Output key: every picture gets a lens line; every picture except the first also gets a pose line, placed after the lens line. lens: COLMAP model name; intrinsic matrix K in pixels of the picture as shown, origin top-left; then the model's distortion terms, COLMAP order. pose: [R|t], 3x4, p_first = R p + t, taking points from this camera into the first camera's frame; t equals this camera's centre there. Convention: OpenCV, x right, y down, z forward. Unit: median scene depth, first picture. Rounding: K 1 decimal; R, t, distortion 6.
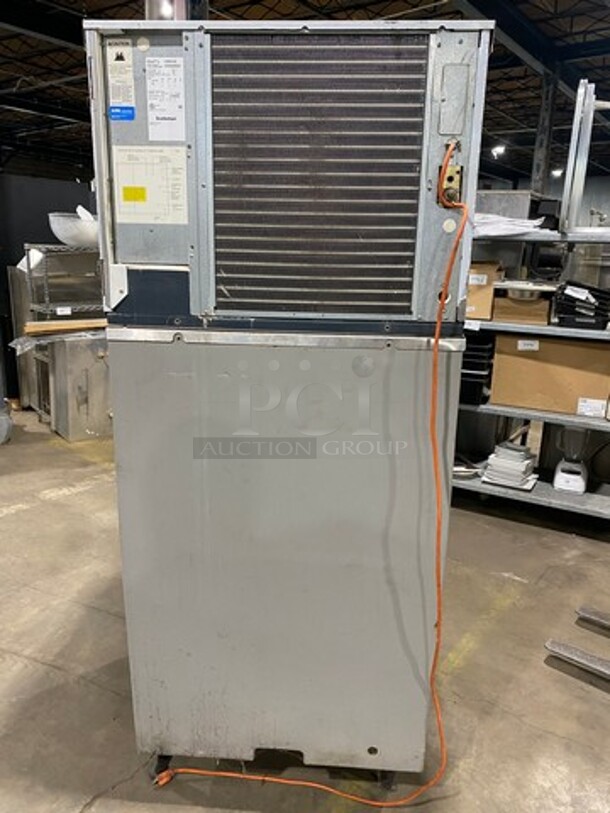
lens RADIAL K [[613.3, 0, 306.4], [0, 613.3, 409.9], [0, 0, 1]] dist [0.006412, 0.005892]
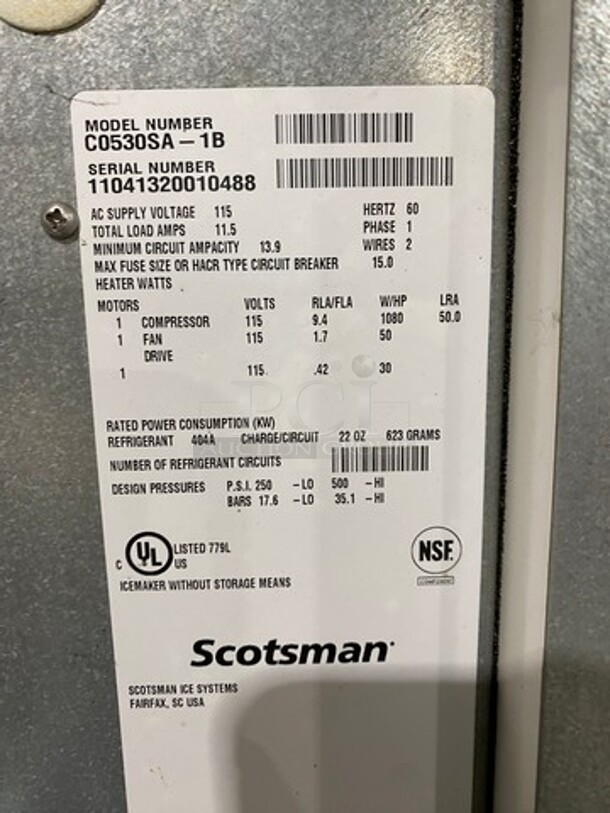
lens RADIAL K [[613.3, 0, 304.2], [0, 613.3, 404.8], [0, 0, 1]] dist [0.006412, 0.005892]
pose [[0.994737, -0.058550, 0.084089, -0.234260], [0.064960, 0.995017, -0.075635, -0.512102], [-0.079242, 0.080700, 0.993584, 0.901089]]
